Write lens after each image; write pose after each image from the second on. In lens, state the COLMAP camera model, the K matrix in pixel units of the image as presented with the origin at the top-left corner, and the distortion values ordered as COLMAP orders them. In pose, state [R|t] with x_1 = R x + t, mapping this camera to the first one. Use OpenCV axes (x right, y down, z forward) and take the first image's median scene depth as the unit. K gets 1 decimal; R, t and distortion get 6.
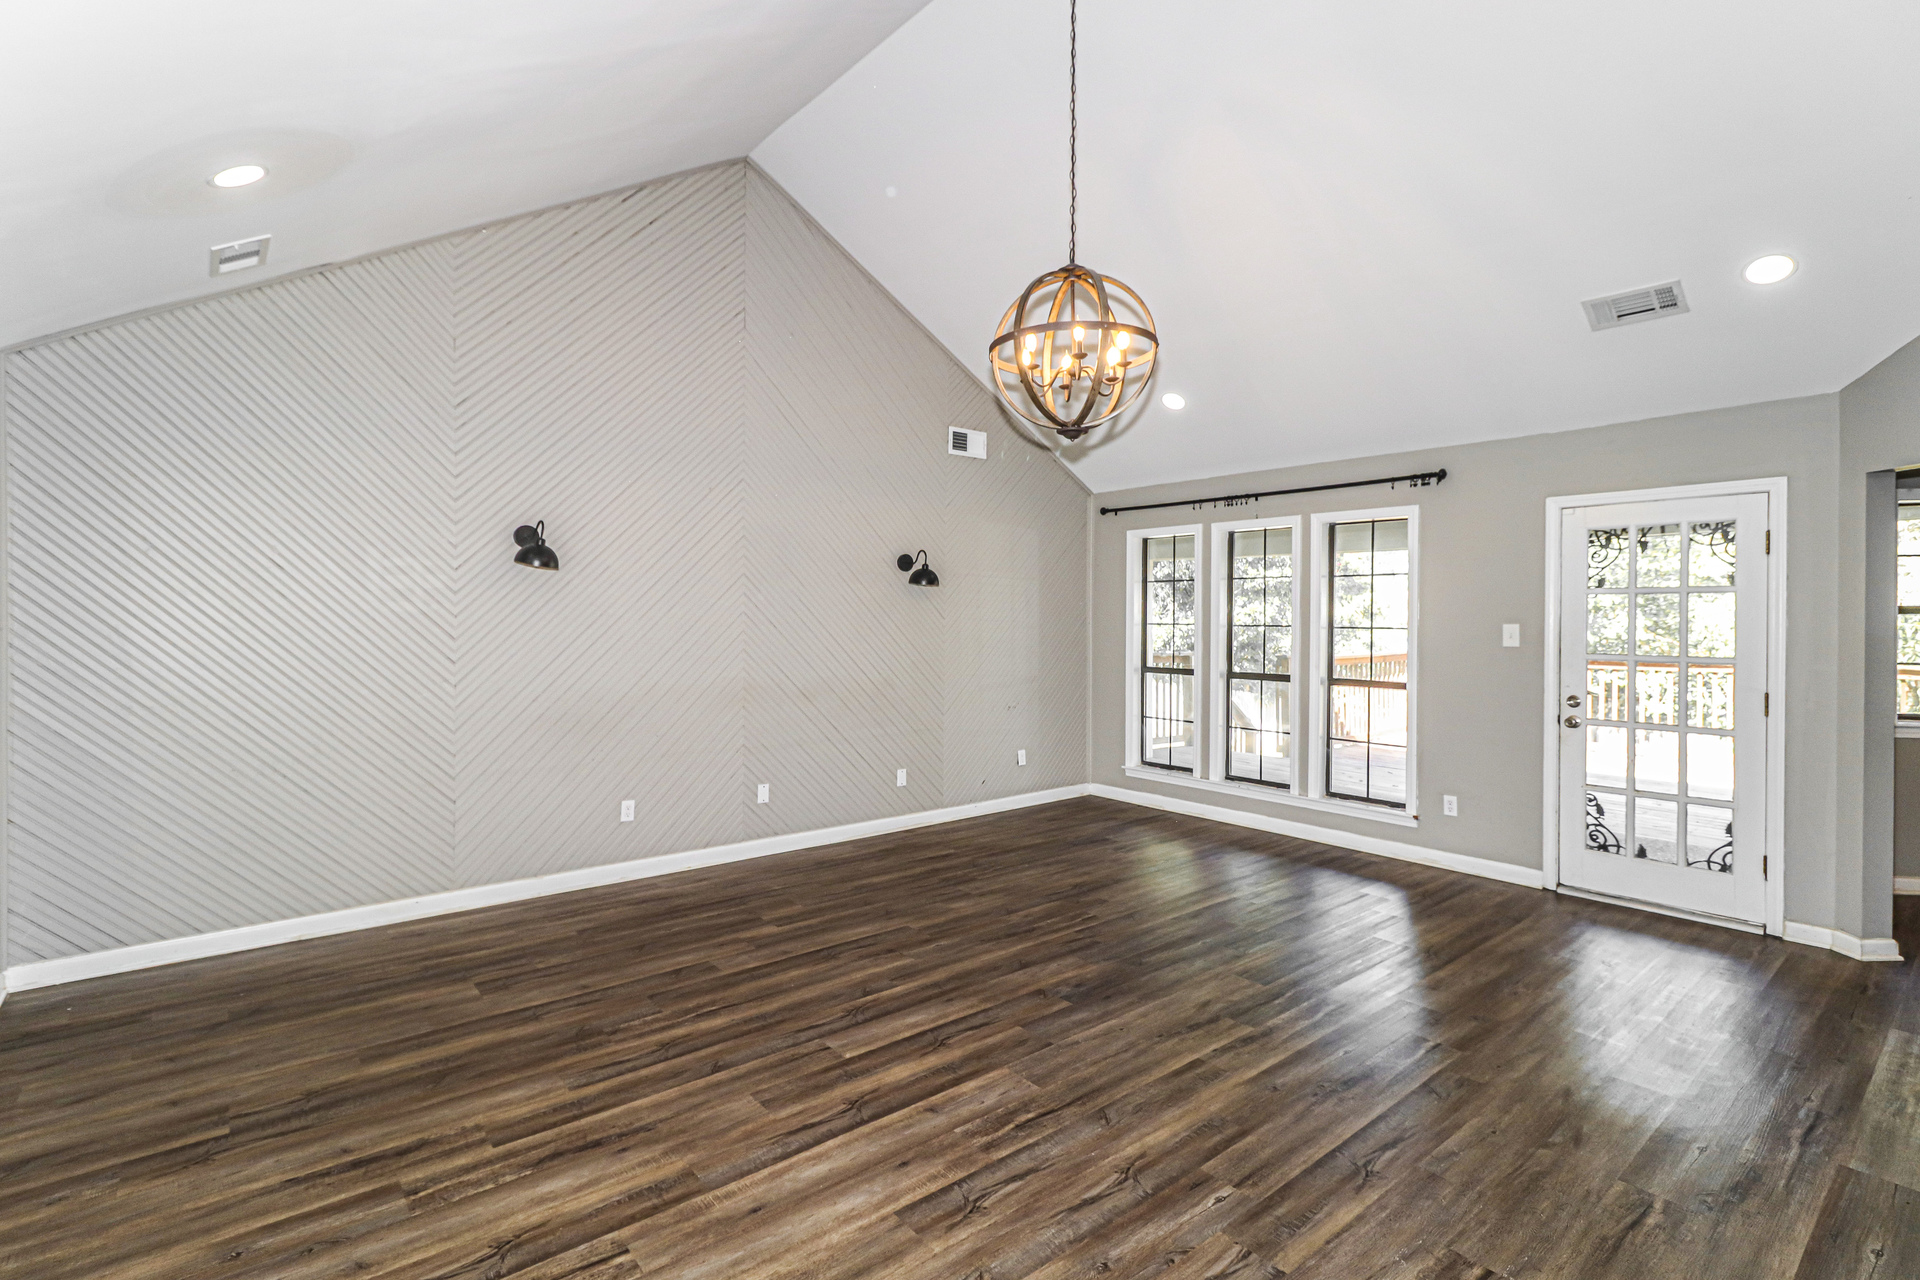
lens RADIAL K [[903.5, 0, 963.3], [0, 903.5, 618.7], [0, 0, 1]] dist [0.004987, 0.000107]
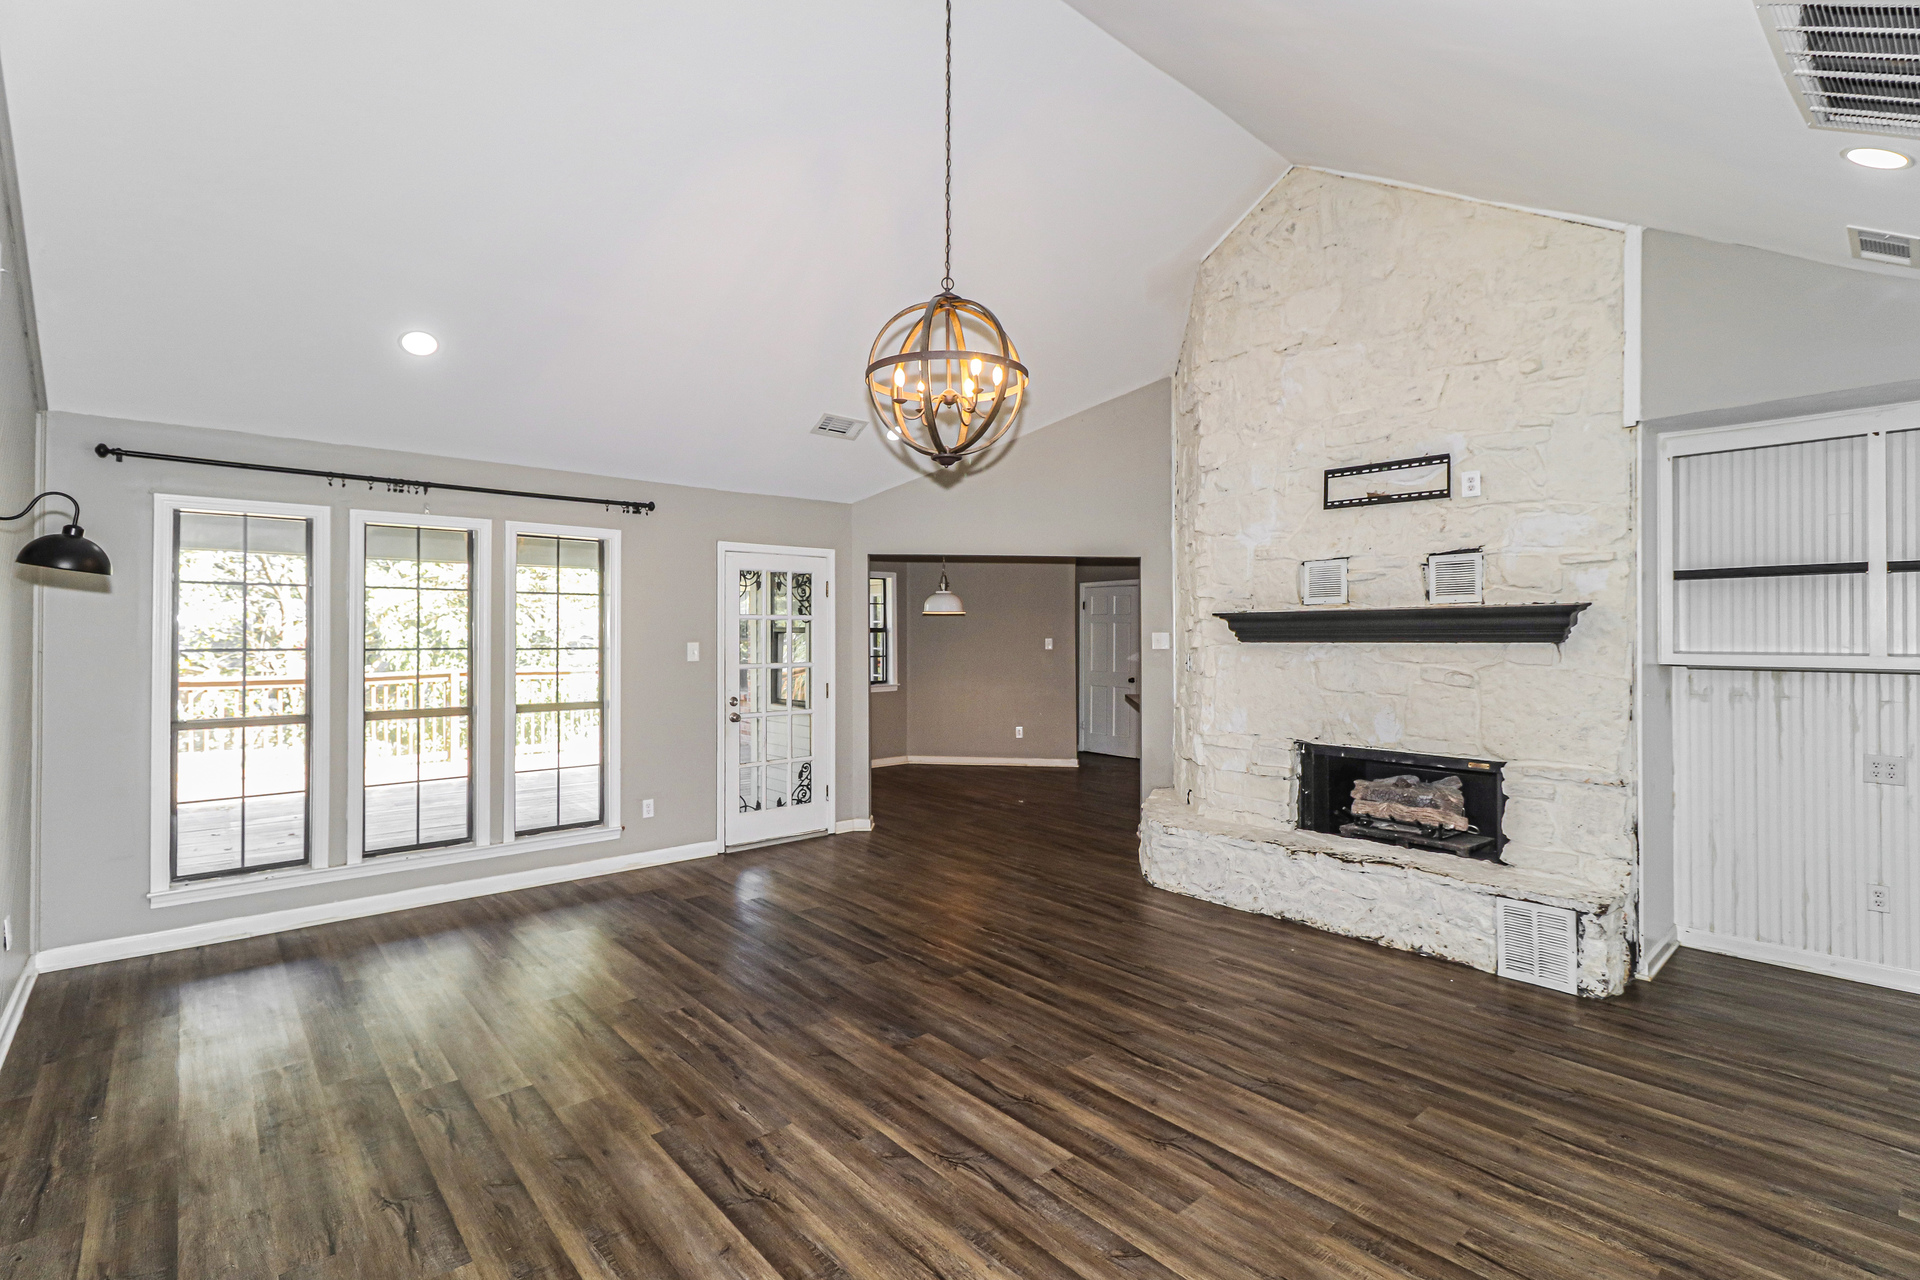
lens RADIAL K [[903.5, 0, 963.3], [0, 903.5, 618.7], [0, 0, 1]] dist [0.004987, 0.000107]
pose [[-0.044137, 0.011235, 0.998962, -0.736750], [0.001478, 0.999936, -0.011181, -0.013926], [-0.999024, 0.000983, -0.044151, 0.845566]]
